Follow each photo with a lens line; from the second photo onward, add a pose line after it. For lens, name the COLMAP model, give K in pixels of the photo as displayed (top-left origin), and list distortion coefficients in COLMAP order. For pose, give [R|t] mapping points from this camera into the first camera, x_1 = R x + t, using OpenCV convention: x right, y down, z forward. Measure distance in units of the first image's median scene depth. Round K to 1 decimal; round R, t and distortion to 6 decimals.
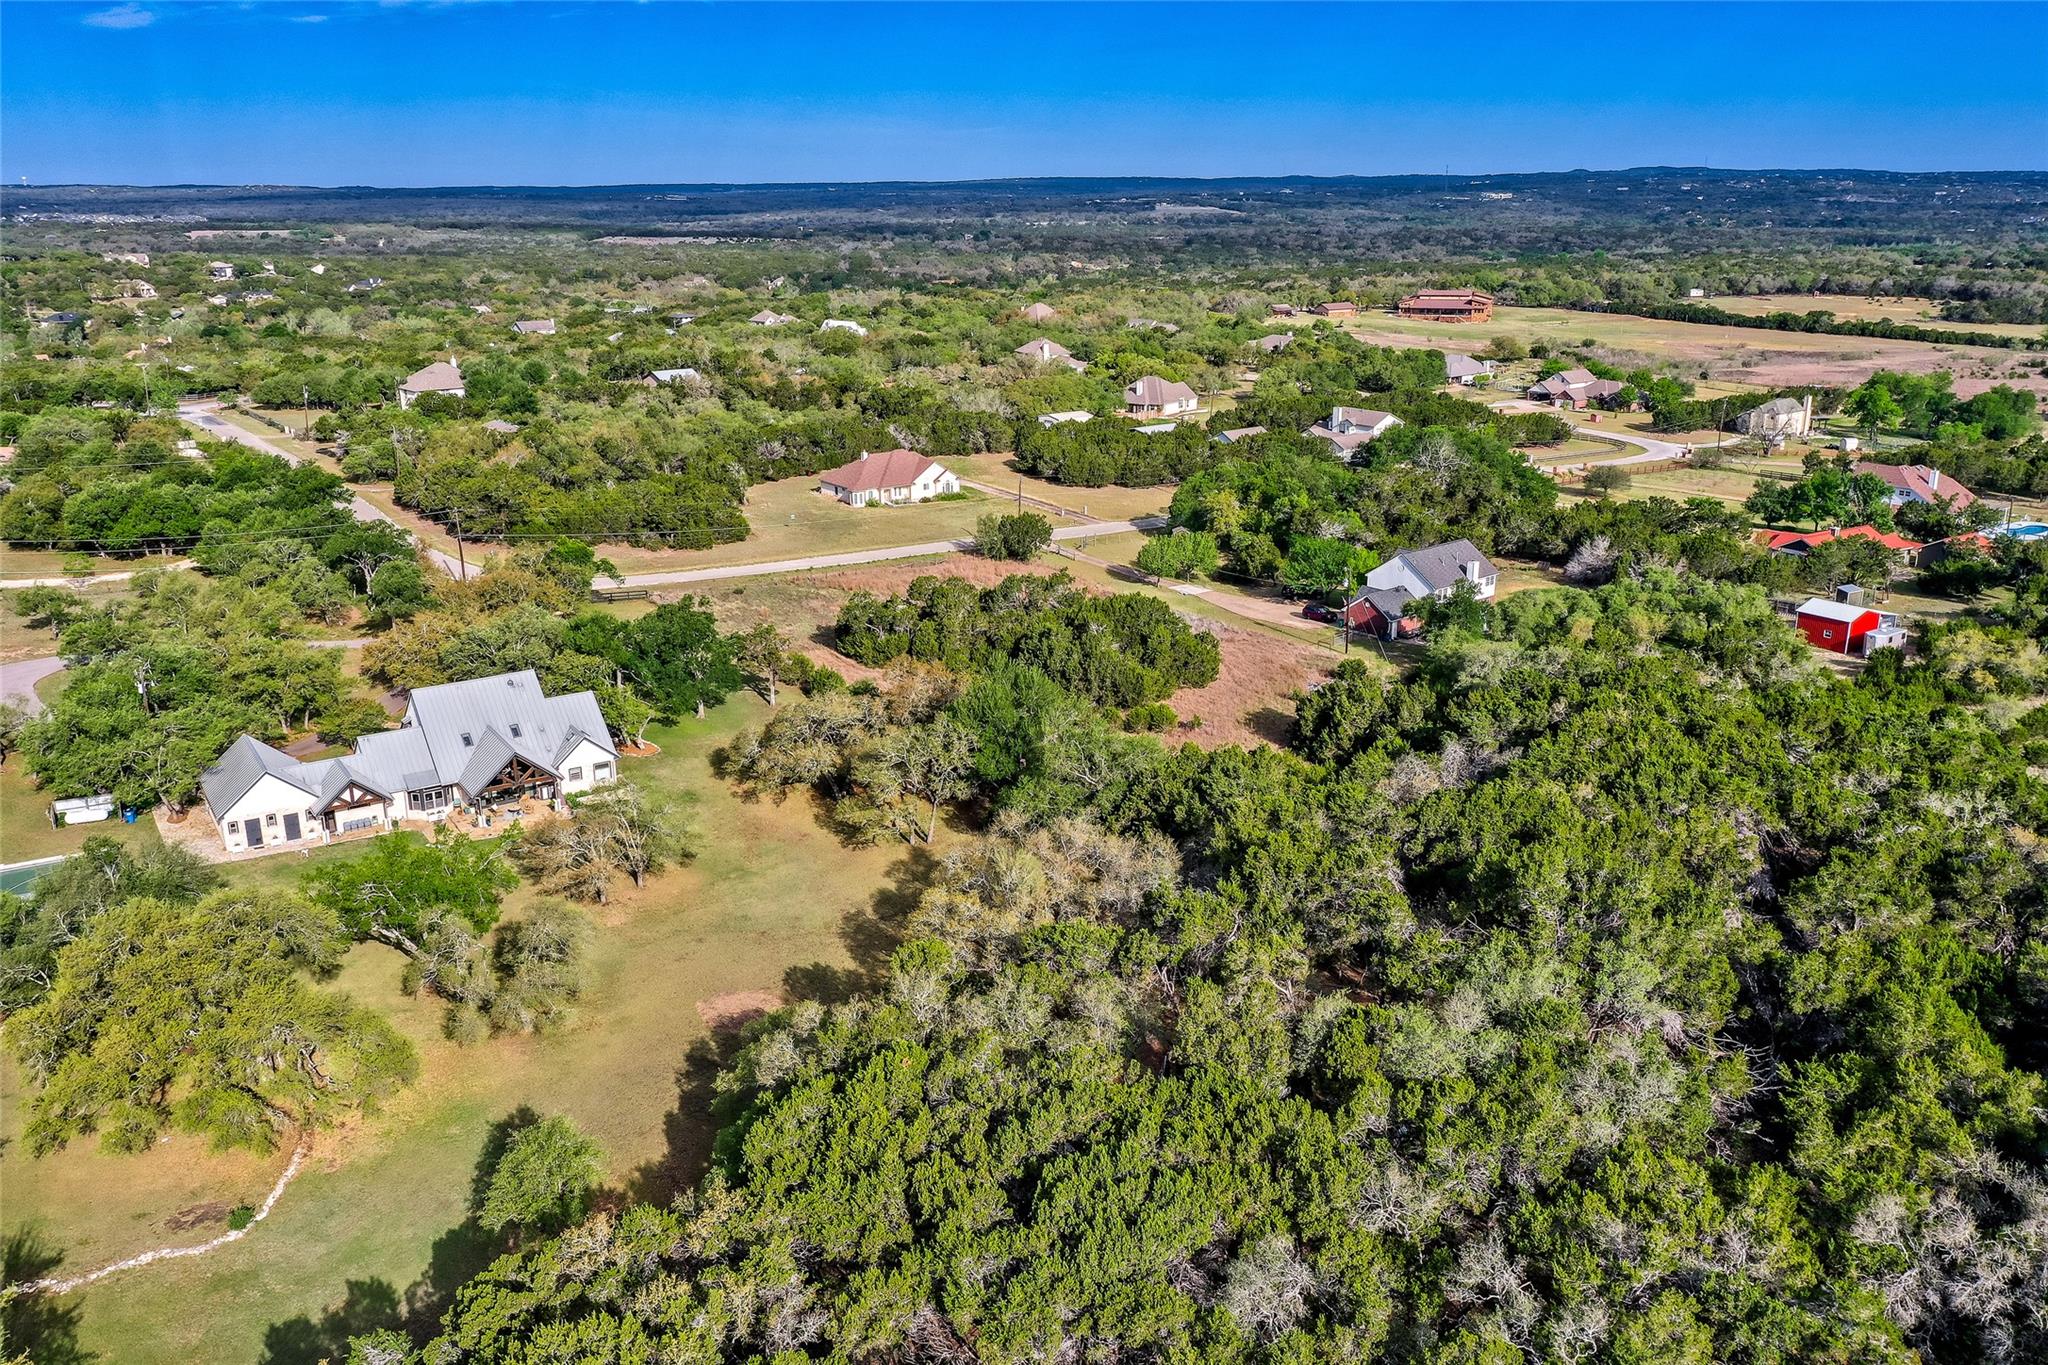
lens RADIAL K [[1626.2, 0, 1024.0], [0, 1626.2, 682.5], [0, 0, 1]] dist [0.007959, 0.007047]
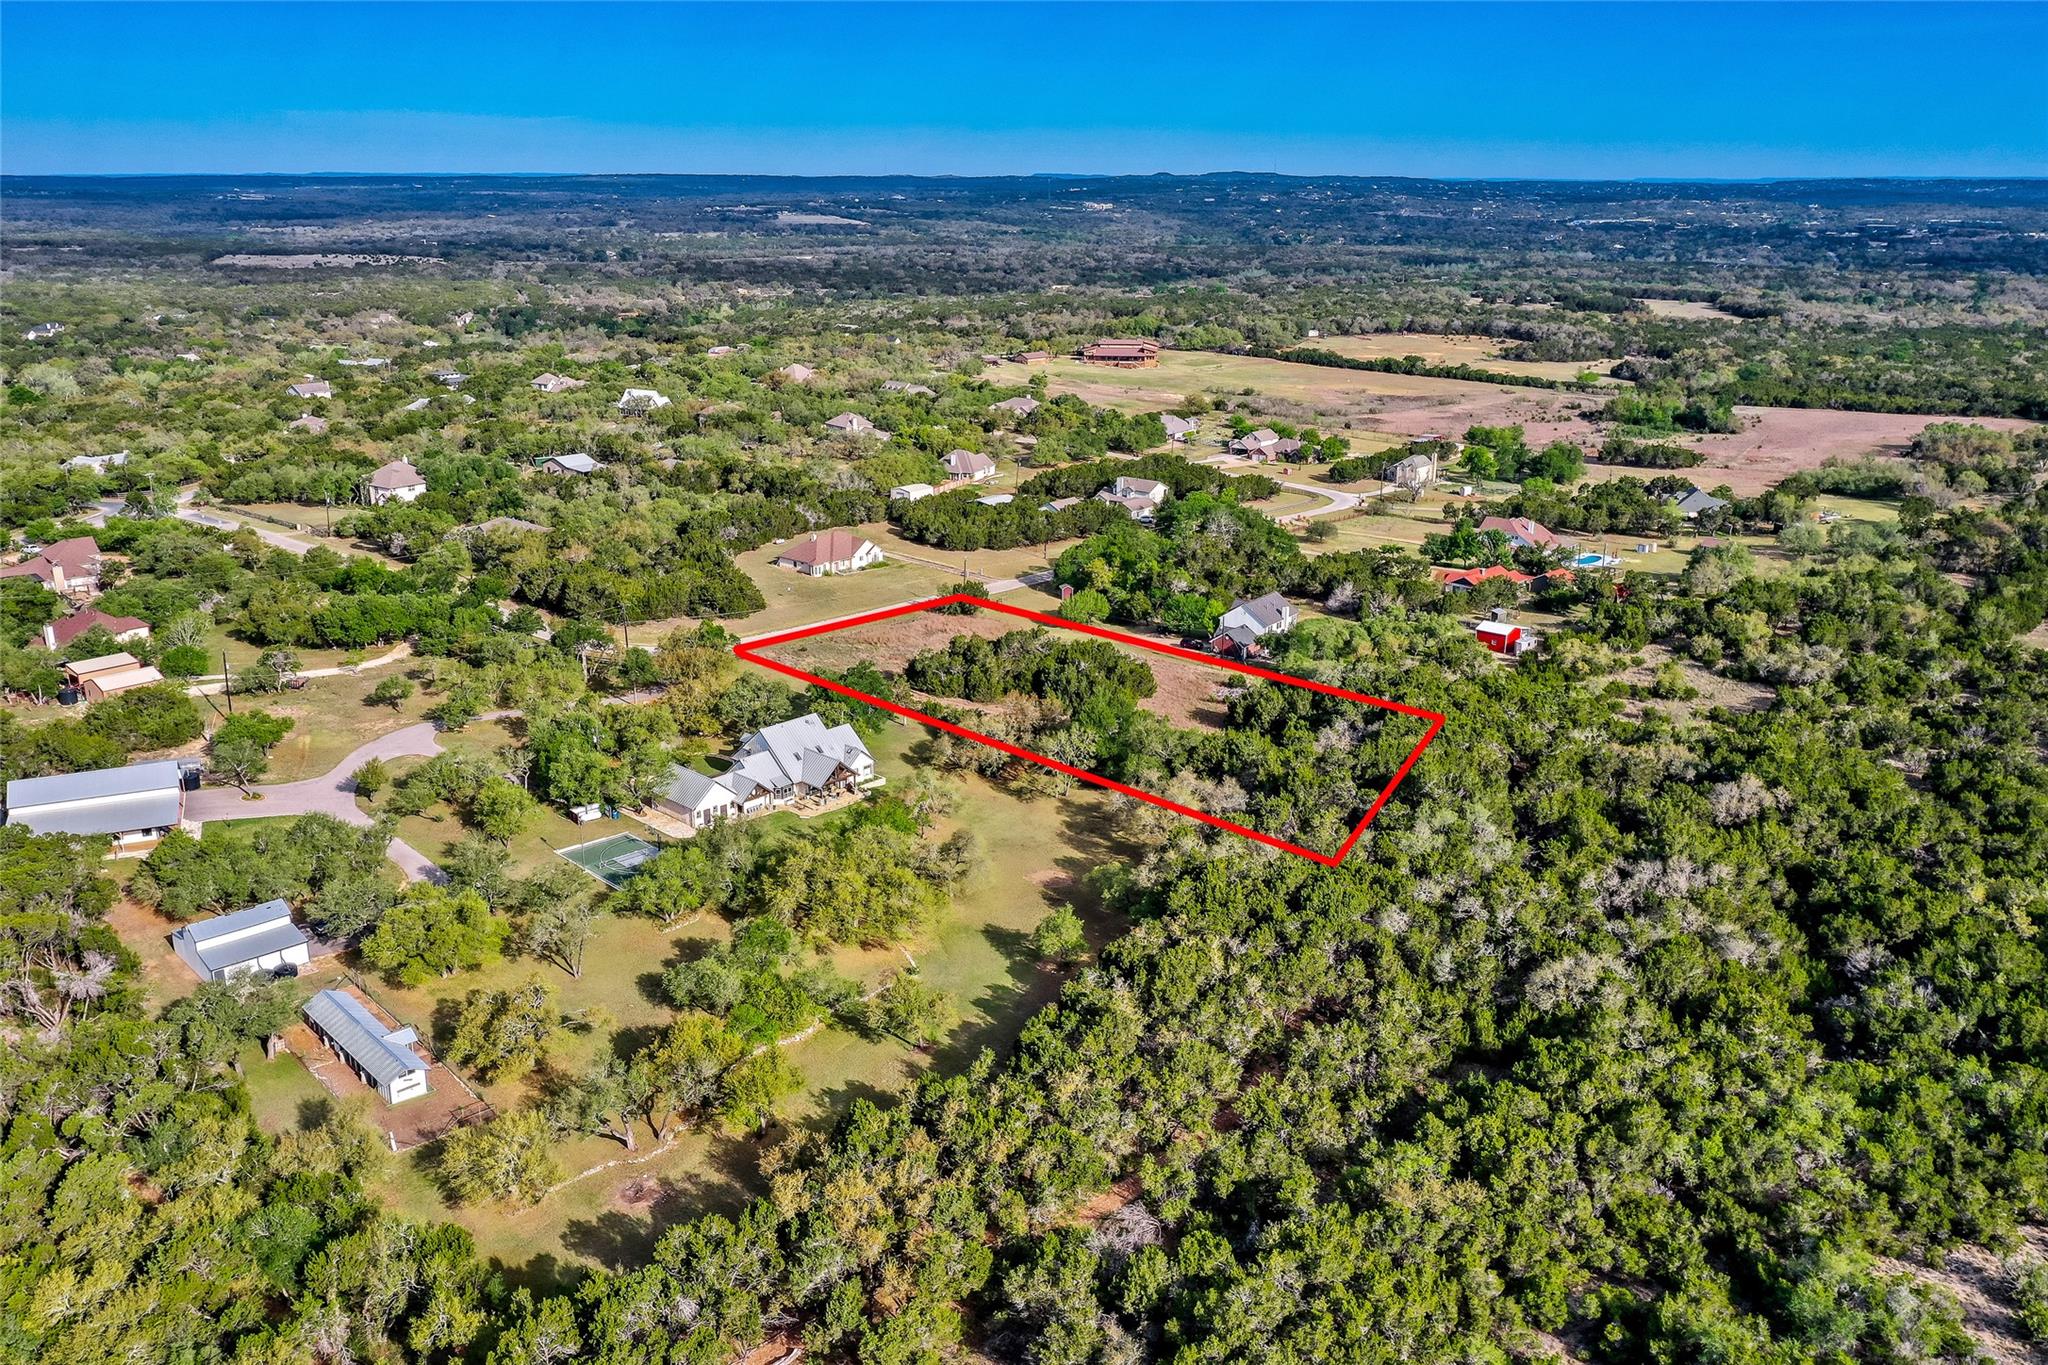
lens RADIAL K [[1626.2, 0, 1024.0], [0, 1626.2, 682.5], [0, 0, 1]] dist [0.007959, 0.007047]
pose [[0.972392, -0.059796, 0.225563, -0.275192], [0.059183, 0.998202, 0.009484, -0.025050], [-0.225724, 0.004127, 0.974183, -0.402865]]
